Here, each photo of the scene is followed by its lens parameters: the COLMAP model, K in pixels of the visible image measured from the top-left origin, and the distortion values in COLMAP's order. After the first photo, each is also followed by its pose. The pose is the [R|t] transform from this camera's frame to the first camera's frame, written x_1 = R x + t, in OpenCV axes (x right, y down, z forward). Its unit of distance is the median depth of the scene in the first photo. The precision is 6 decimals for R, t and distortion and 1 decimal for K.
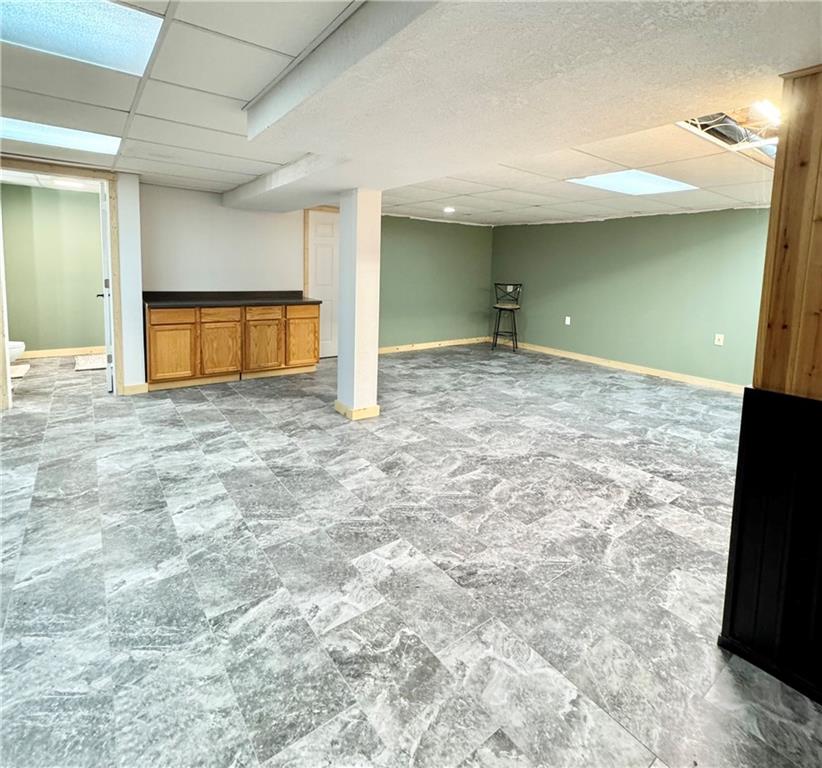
lens RADIAL K [[435.2, 0, 410.5], [0, 435.2, 309.5], [0, 0, 1]] dist [-0.002643, 0.000478]
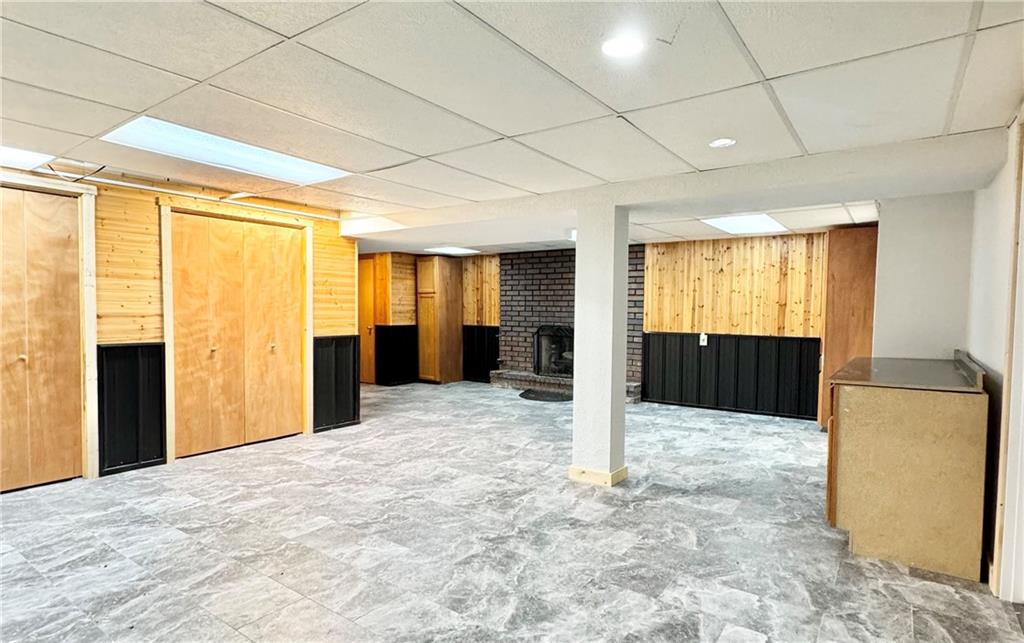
lens RADIAL K [[541.5, 0, 517.0], [0, 541.5, 321.8], [0, 0, 1]] dist [0.005973, 0.000209]
pose [[-0.949164, -0.033547, -0.312990, 0.727127], [-0.069568, 0.992074, 0.104639, -0.309072], [0.306999, 0.121094, -0.943975, 3.935099]]
